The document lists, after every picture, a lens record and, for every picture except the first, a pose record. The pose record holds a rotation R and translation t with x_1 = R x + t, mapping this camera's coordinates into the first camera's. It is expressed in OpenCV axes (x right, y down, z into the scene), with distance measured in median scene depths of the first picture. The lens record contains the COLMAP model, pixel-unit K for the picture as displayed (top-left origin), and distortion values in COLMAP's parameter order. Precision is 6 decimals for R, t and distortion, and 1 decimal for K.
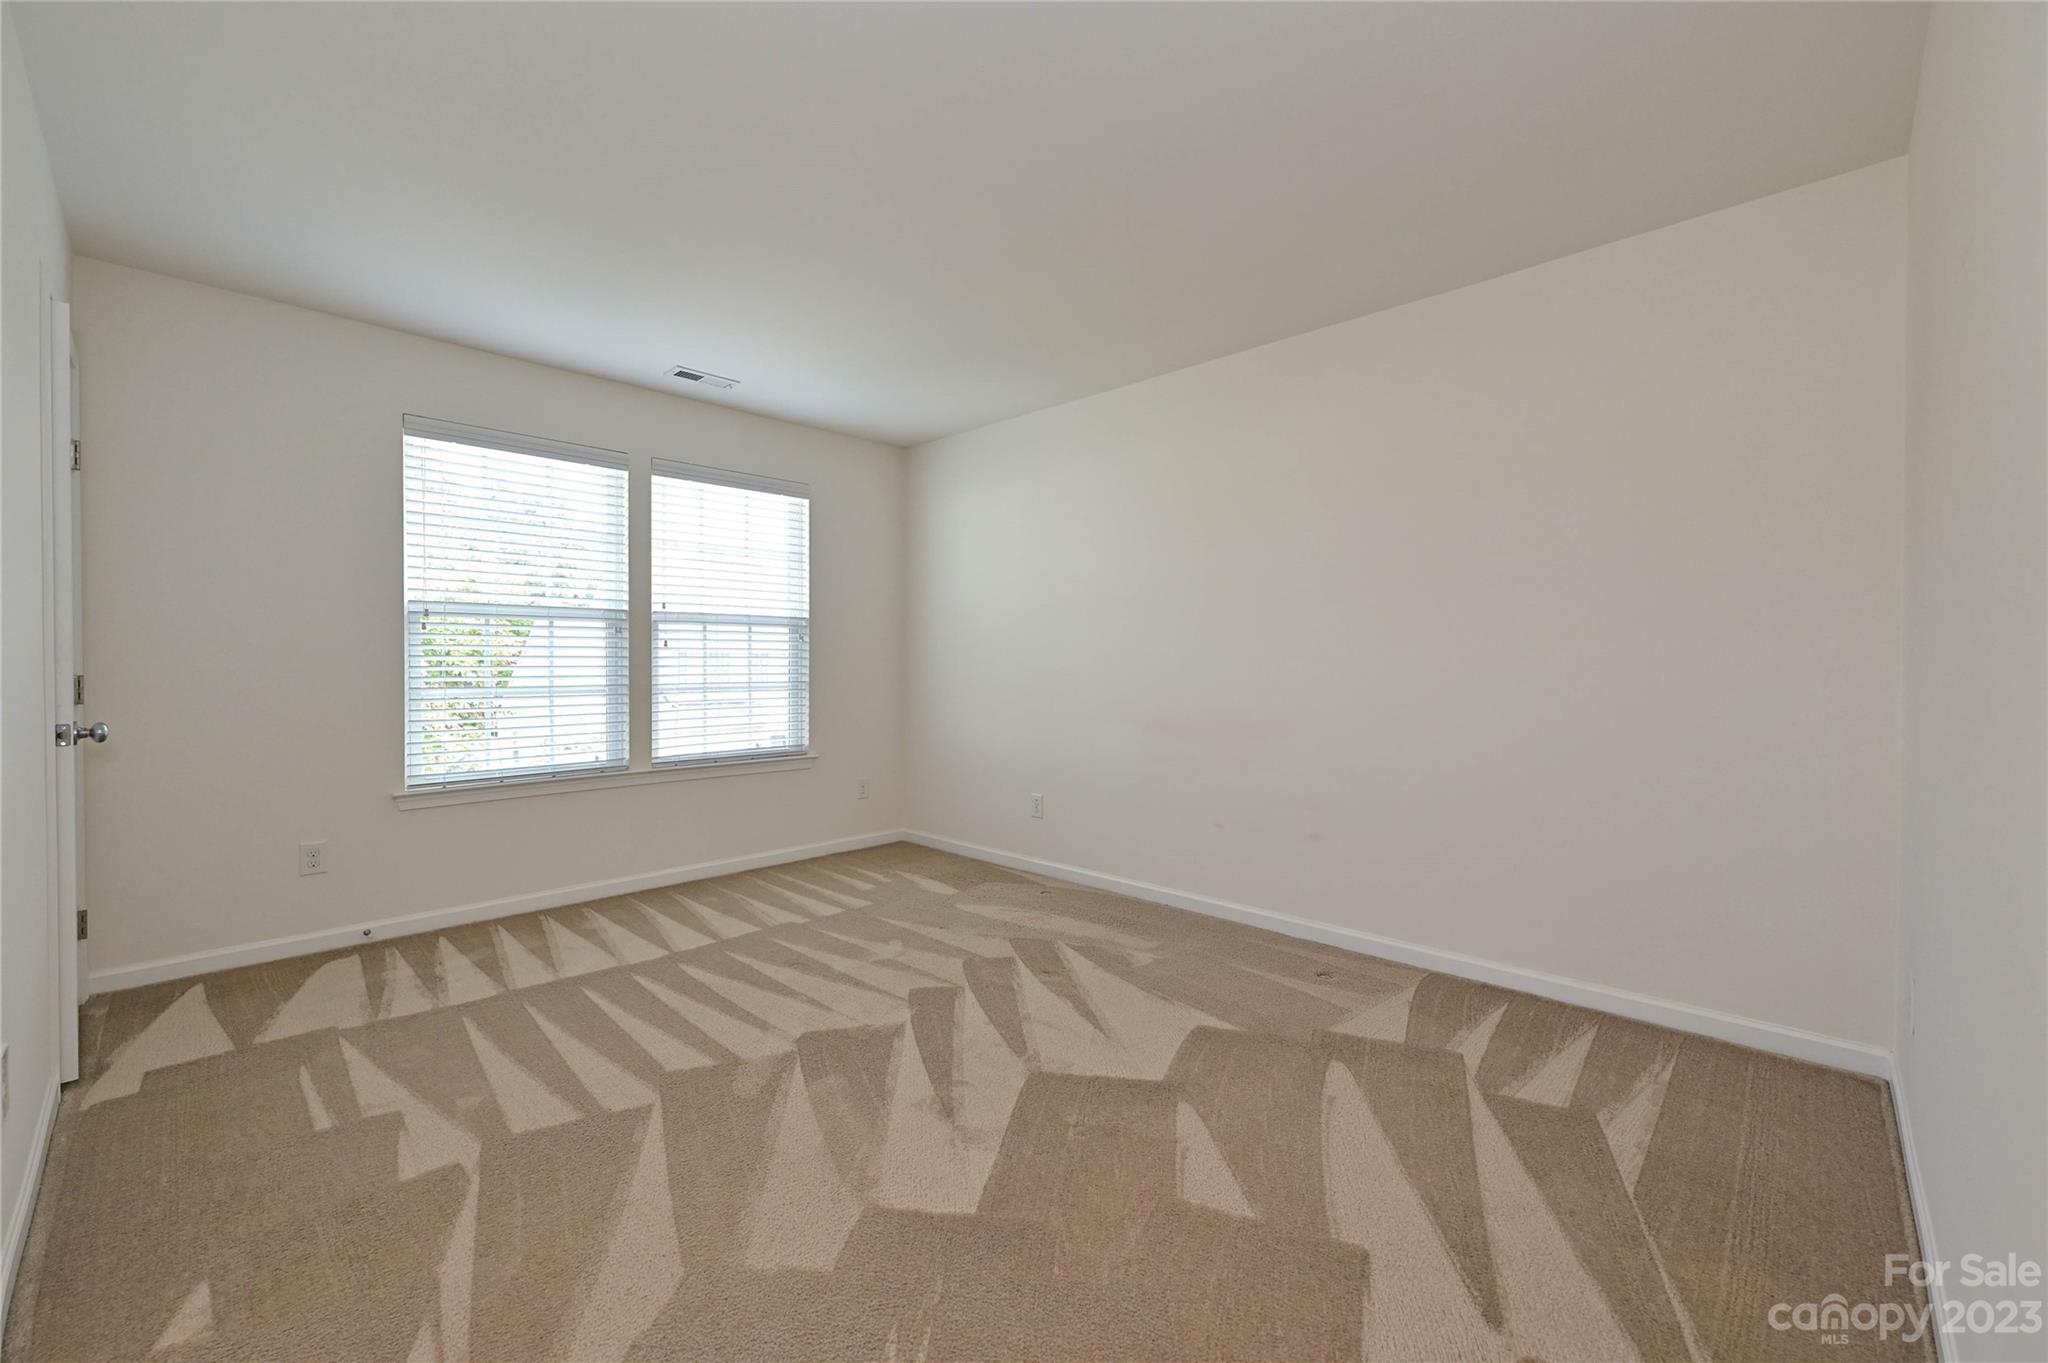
lens RADIAL K [[818.3, 0, 1003.0], [0, 818.3, 658.0], [0, 0, 1]] dist [0.009436, -0.000429]
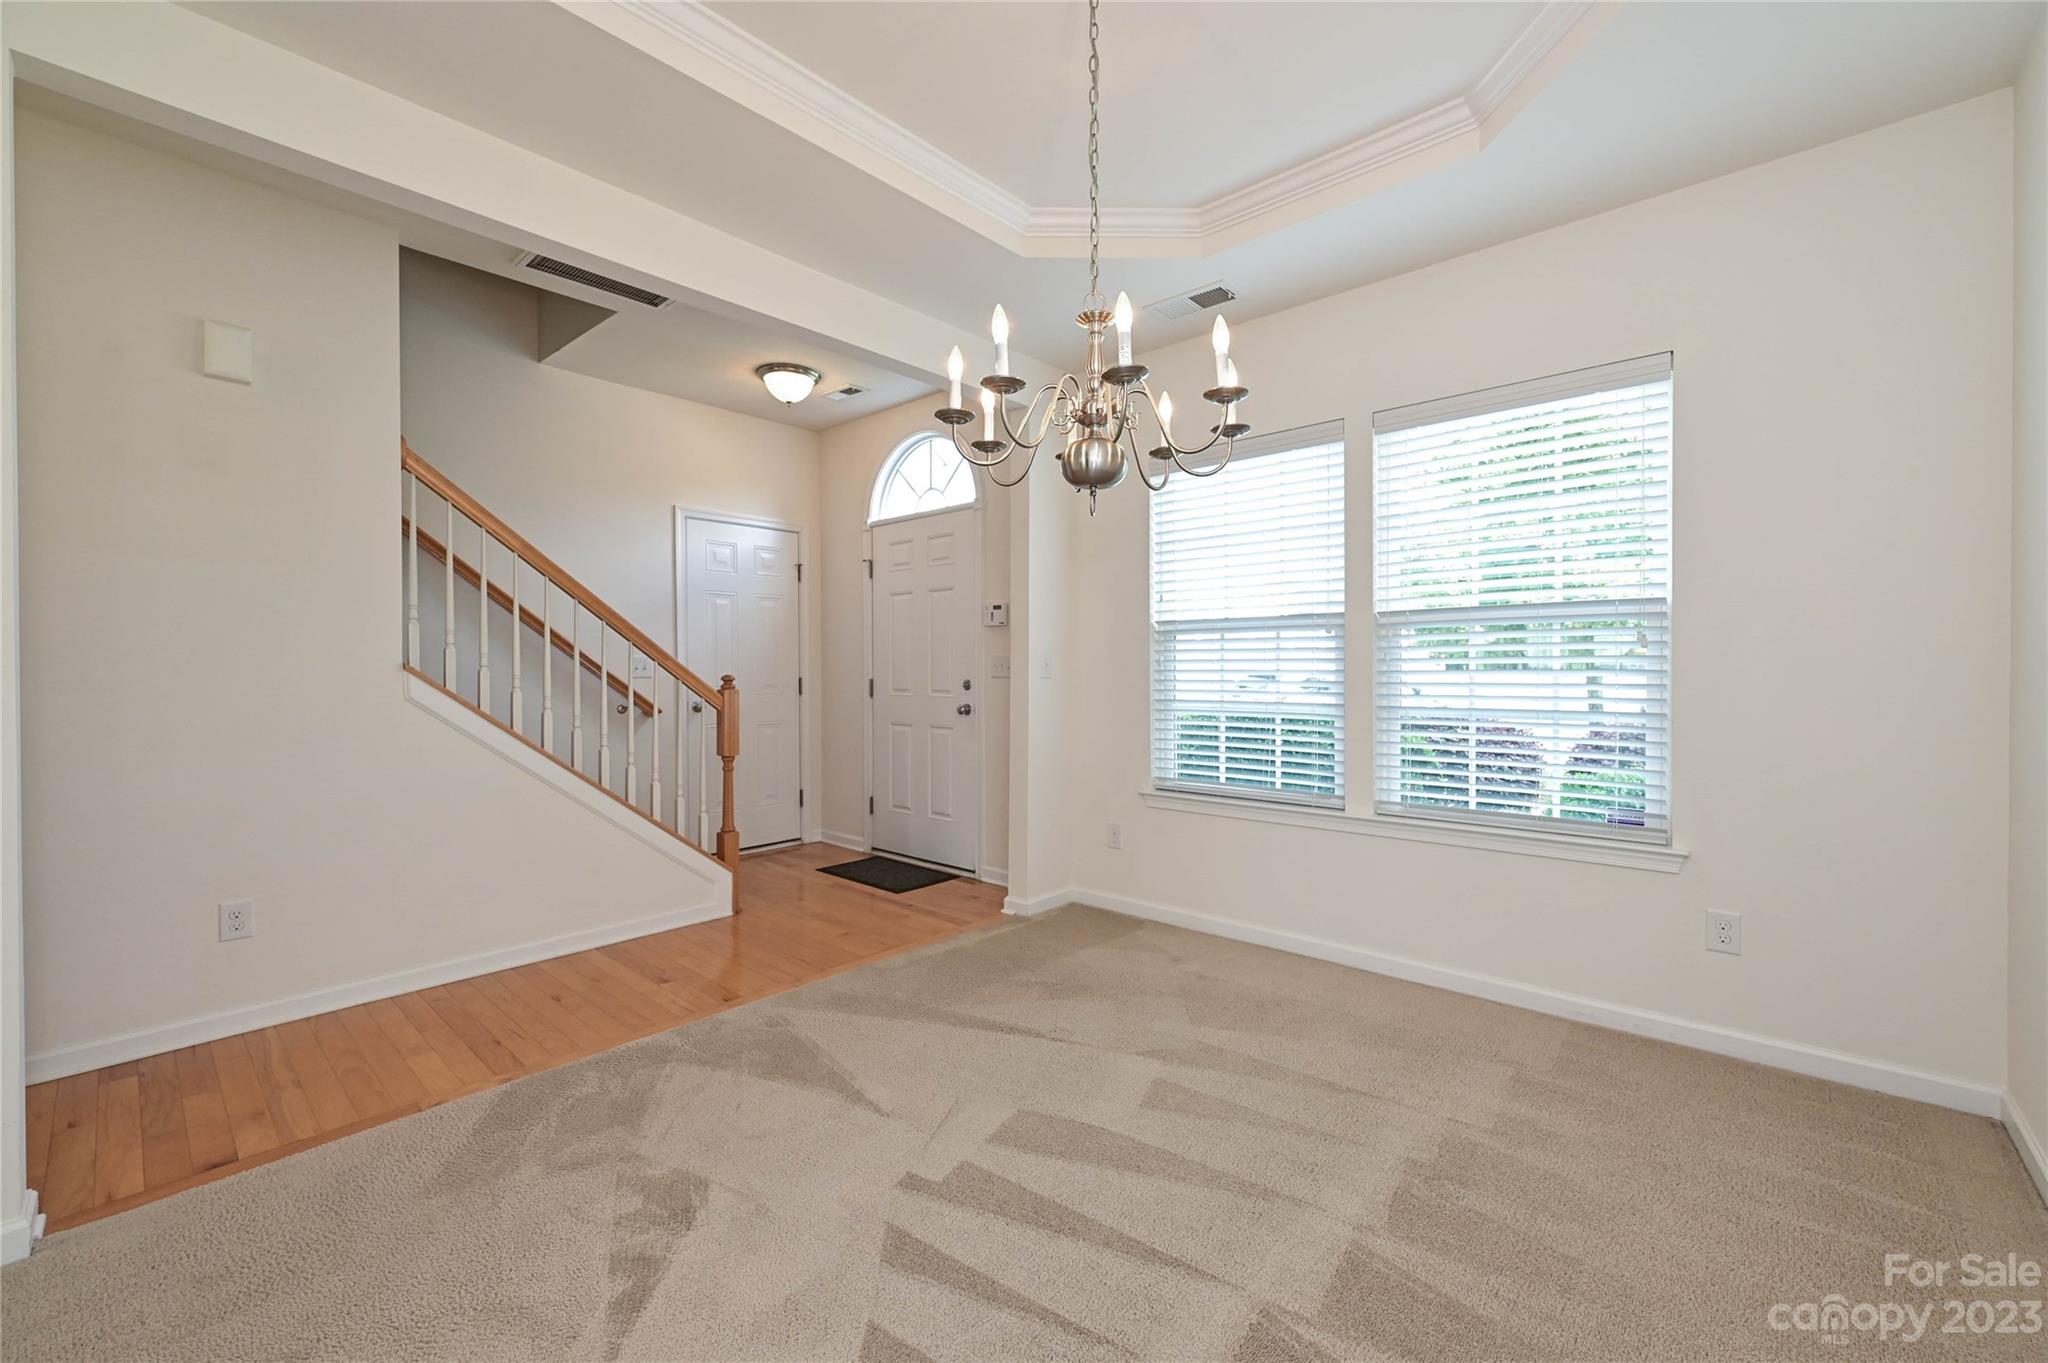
lens RADIAL K [[830.9, 0, 1033.0], [0, 830.9, 679.3], [0, 0, 1]] dist [0.002679, -0.000965]
pose [[0.052957, 0.013506, -0.998505, 0.335889], [0.010071, 0.999850, 0.014058, -0.007595], [0.998546, -0.010801, 0.052813, 0.624668]]
